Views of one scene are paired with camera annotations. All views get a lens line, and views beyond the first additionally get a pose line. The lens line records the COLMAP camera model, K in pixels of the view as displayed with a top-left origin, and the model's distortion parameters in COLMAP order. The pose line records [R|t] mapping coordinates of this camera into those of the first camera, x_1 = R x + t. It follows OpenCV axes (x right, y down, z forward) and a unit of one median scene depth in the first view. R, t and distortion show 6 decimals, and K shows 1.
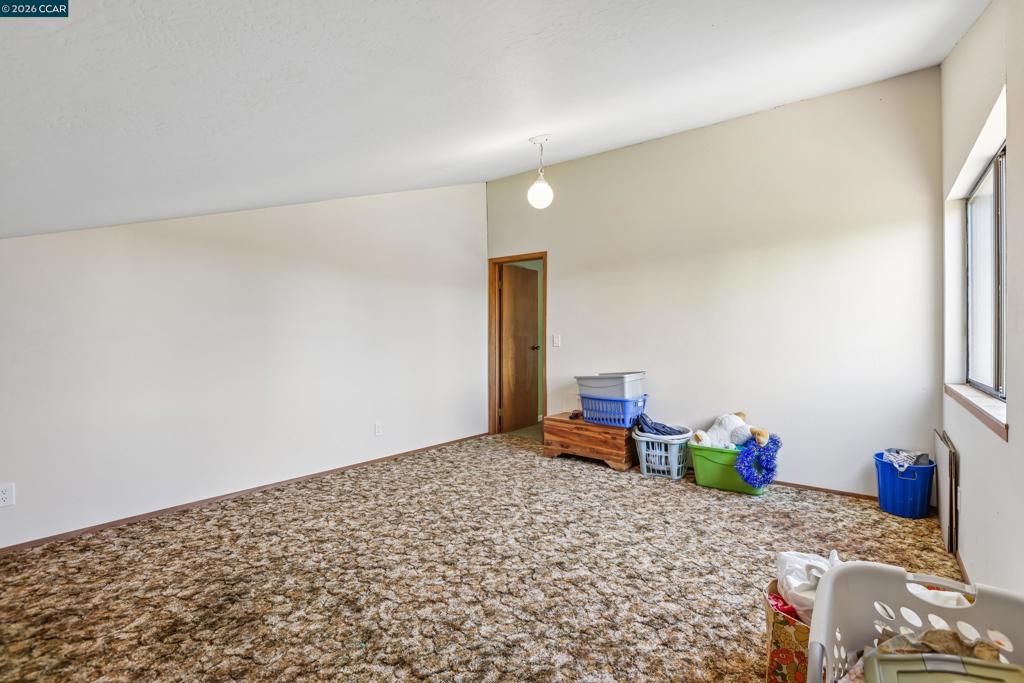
lens RADIAL K [[472.3, 0, 514.8], [0, 472.3, 335.6], [0, 0, 1]] dist [-0.053326, 0.017343]
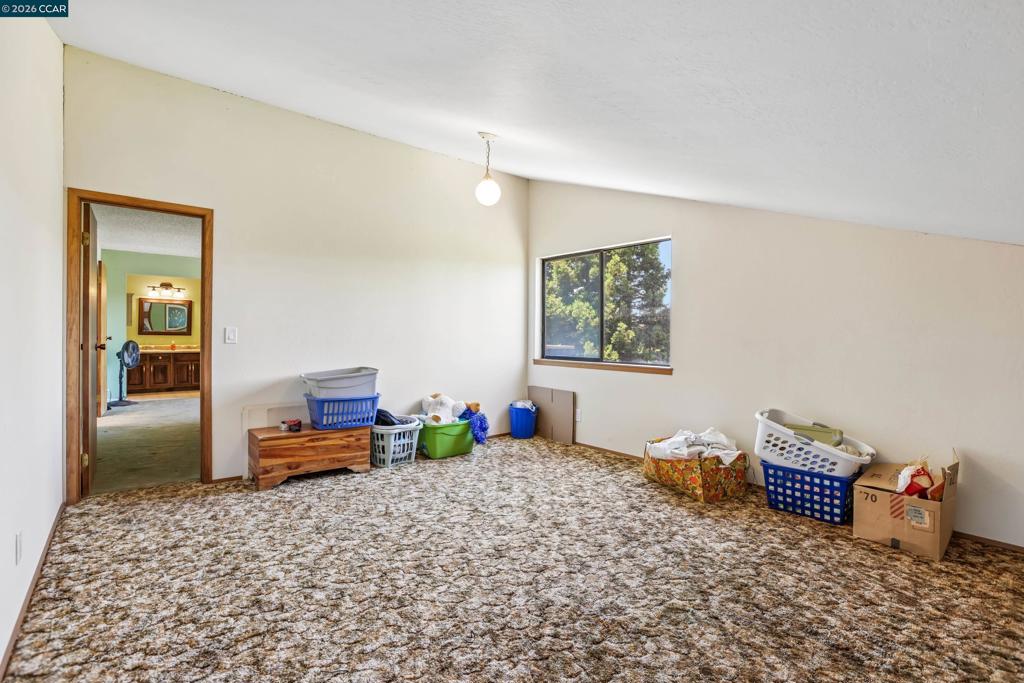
lens RADIAL K [[472.3, 0, 514.8], [0, 472.3, 335.6], [0, 0, 1]] dist [-0.053326, 0.017343]
pose [[0.185964, -0.000679, 0.982556, -0.738711], [-0.014242, 0.999893, 0.003387, 0.004284], [-0.982453, -0.014623, 0.185934, 0.598051]]
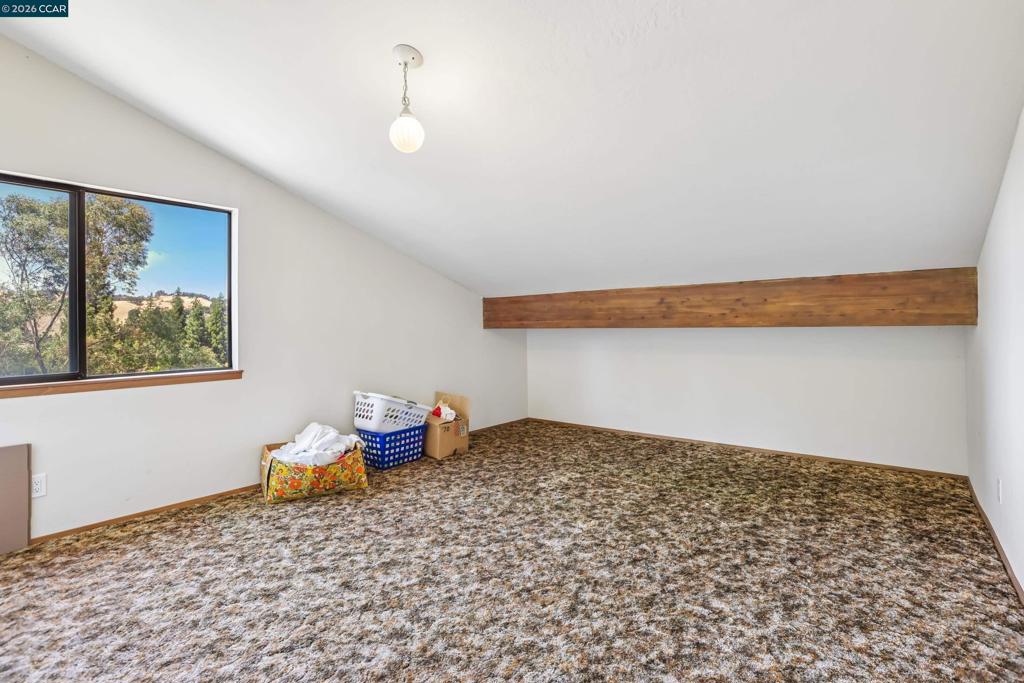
lens RADIAL K [[472.3, 0, 514.8], [0, 472.3, 335.6], [0, 0, 1]] dist [-0.053326, 0.017343]
pose [[-0.999980, 0.006125, -0.001340, -0.082600], [0.006107, 0.999895, 0.013153, 0.006995], [0.001421, 0.013144, -0.999913, 1.355638]]
